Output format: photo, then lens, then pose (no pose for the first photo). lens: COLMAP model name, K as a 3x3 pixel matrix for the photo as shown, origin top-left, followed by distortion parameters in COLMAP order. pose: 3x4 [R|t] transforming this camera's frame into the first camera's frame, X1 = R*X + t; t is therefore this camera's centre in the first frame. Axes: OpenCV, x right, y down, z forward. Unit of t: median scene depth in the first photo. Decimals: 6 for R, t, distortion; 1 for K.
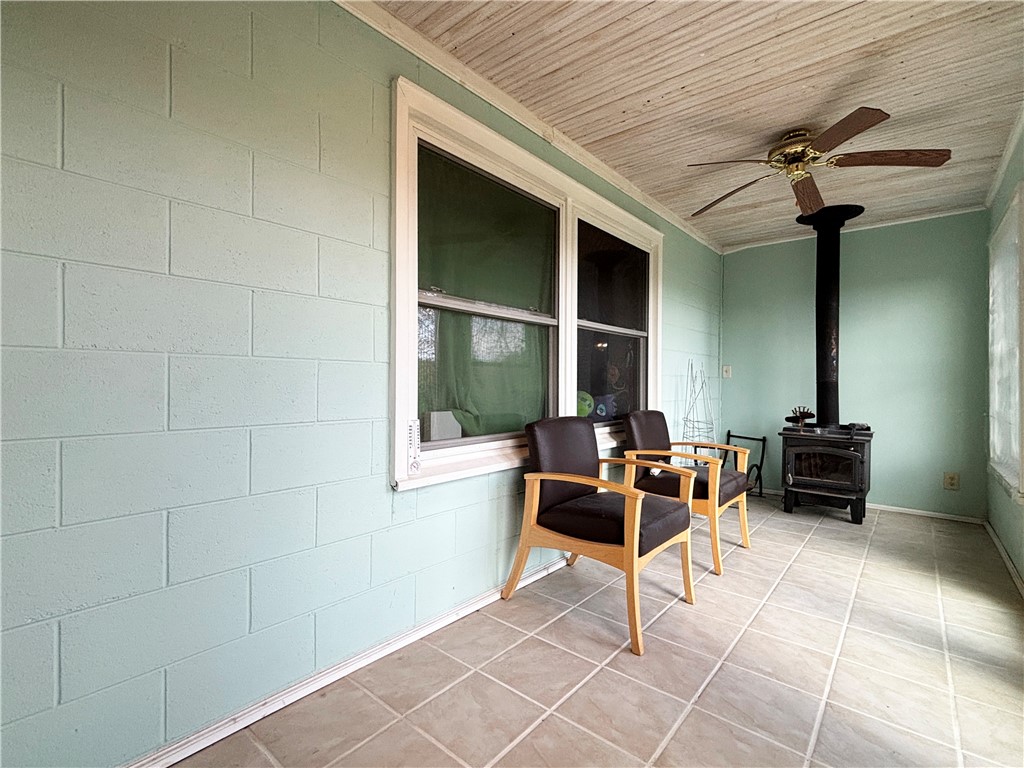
lens RADIAL K [[476.8, 0, 513.6], [0, 476.8, 382.3], [0, 0, 1]] dist [-0.009644, 0.001532]
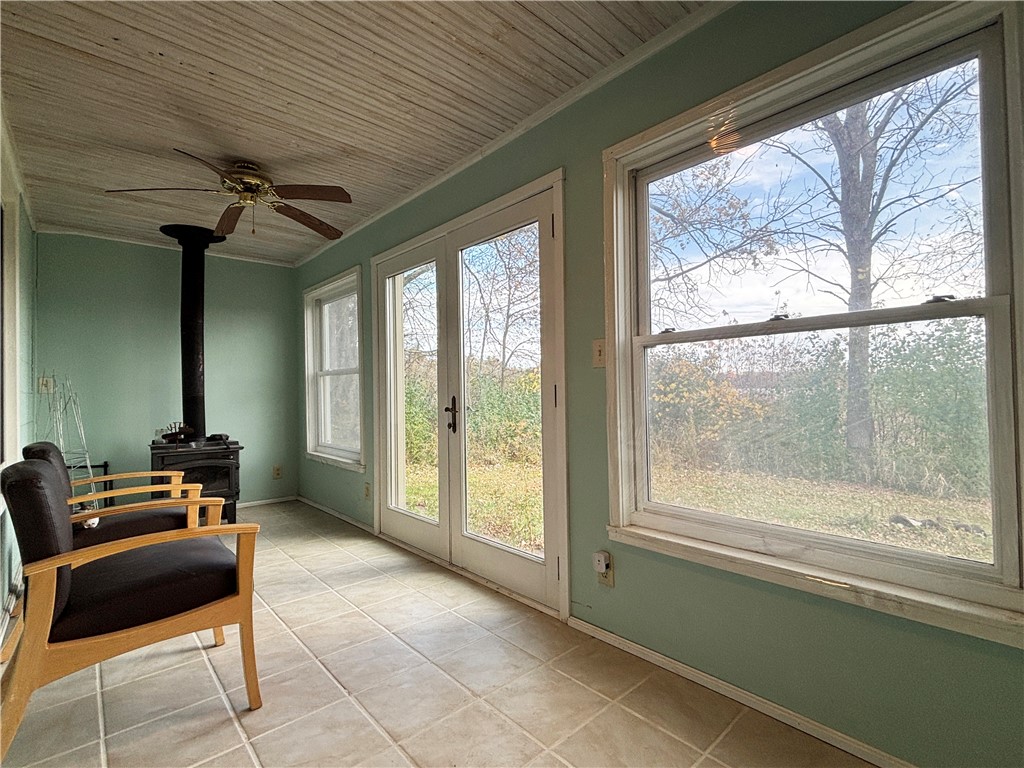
lens RADIAL K [[476.8, 0, 513.5], [0, 476.8, 385.0], [0, 0, 1]] dist [-0.009644, 0.001532]
pose [[0.131759, 0.003515, 0.991275, -0.396971], [0.013419, 0.999896, -0.005329, -0.016084], [-0.991191, 0.014004, 0.131699, 0.282993]]
